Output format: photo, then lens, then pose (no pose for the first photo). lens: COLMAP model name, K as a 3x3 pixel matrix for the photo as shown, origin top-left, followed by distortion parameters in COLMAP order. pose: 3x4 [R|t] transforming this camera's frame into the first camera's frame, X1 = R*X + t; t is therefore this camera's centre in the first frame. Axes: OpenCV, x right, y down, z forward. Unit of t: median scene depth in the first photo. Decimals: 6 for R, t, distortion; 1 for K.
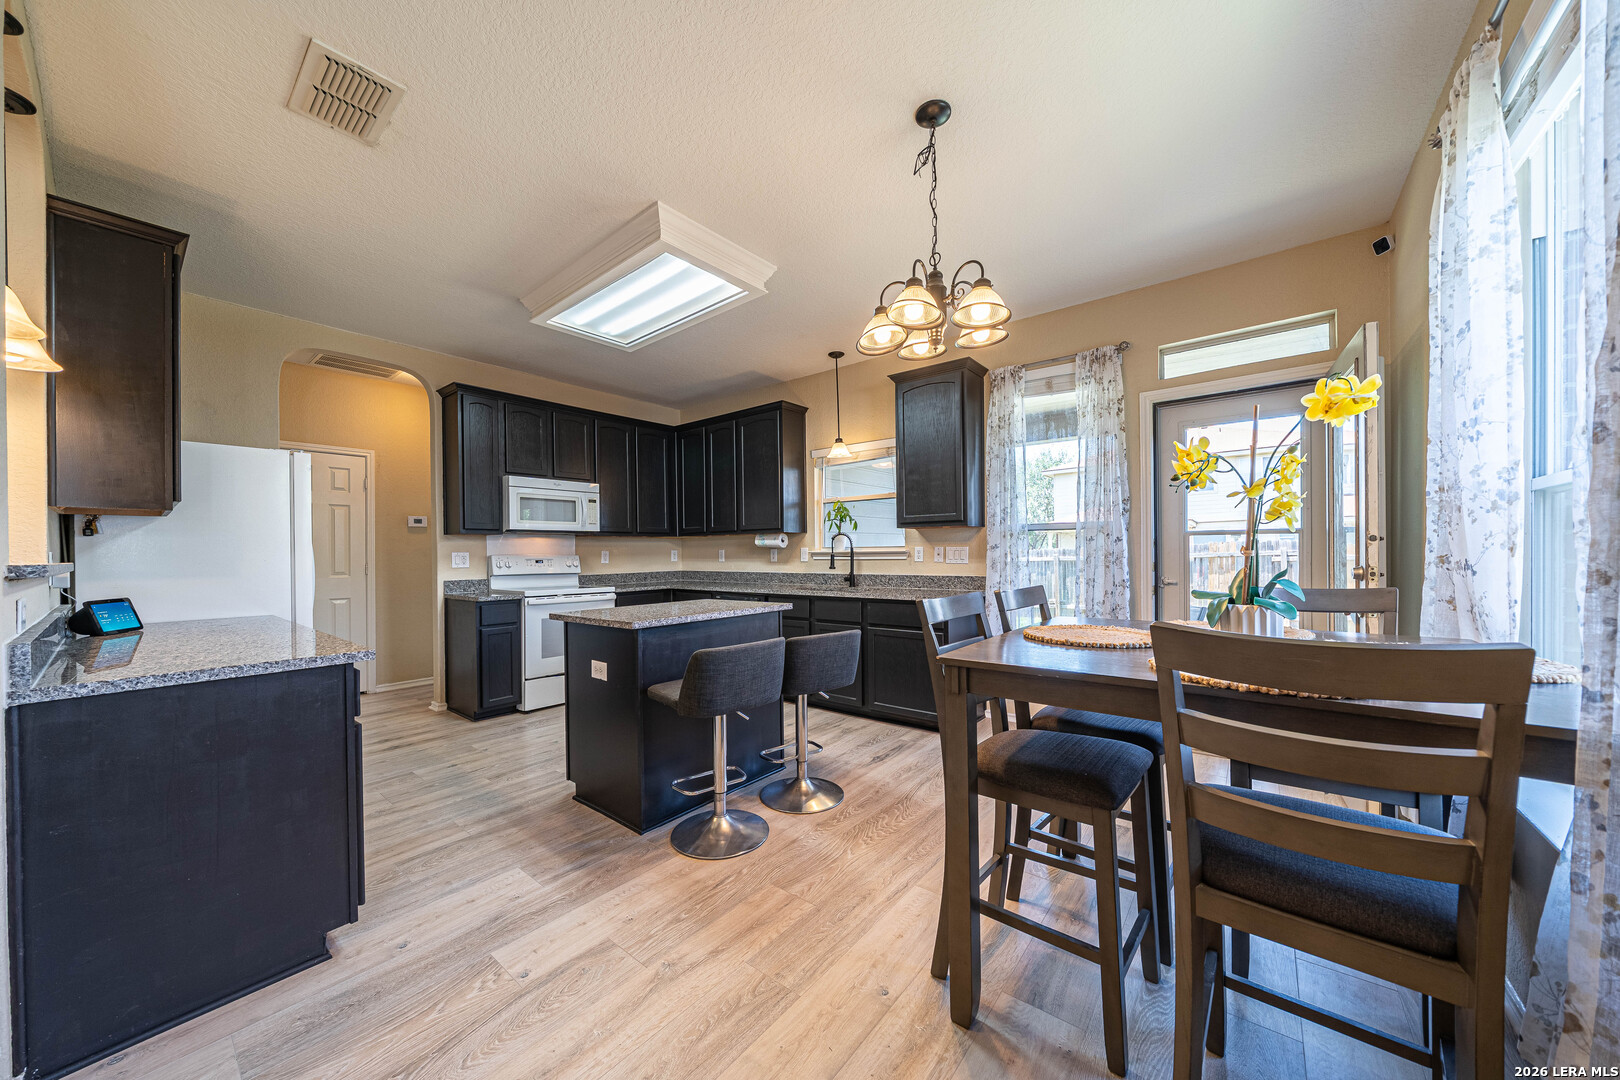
lens RADIAL K [[560.0, 0, 800.0], [0, 560.0, 553.1], [0, 0, 1]] dist [-0.002757, -0.000150]
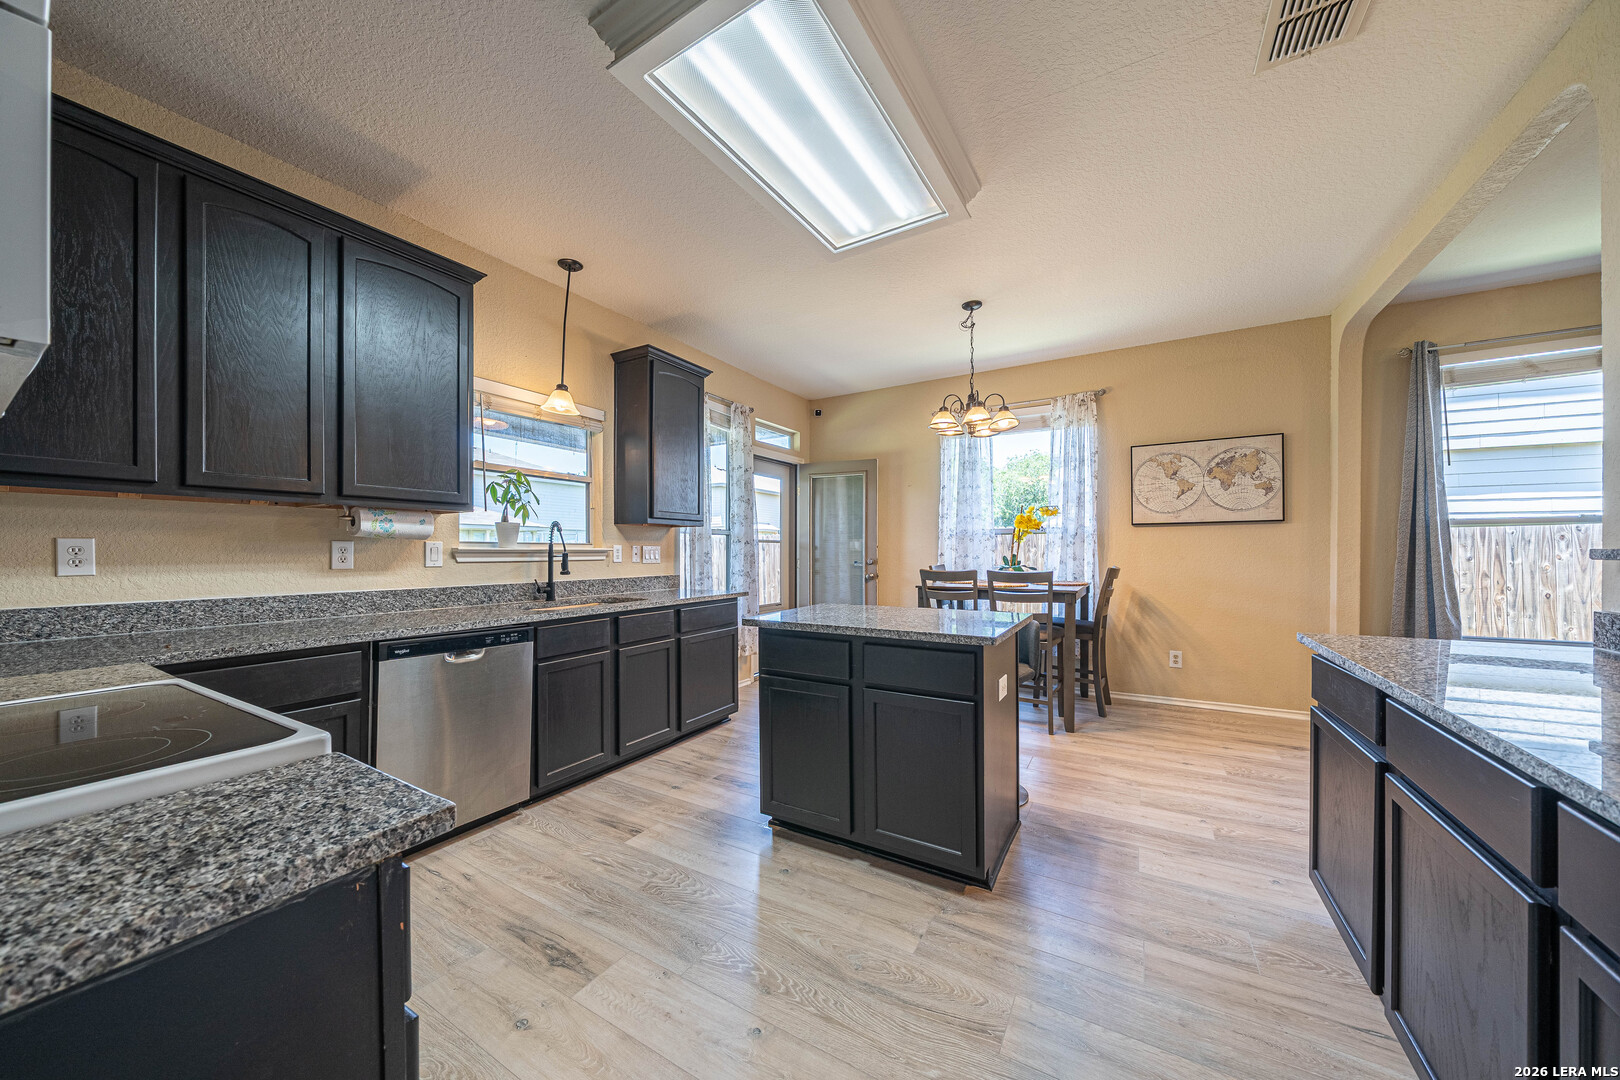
lens RADIAL K [[560.0, 0, 800.0], [0, 560.0, 553.1], [0, 0, 1]] dist [-0.002757, -0.000150]
pose [[-0.141693, 0.009001, 0.989870, -0.652725], [0.004182, 0.999955, -0.008494, 0.009087], [-0.989902, 0.002936, -0.141725, 0.810476]]
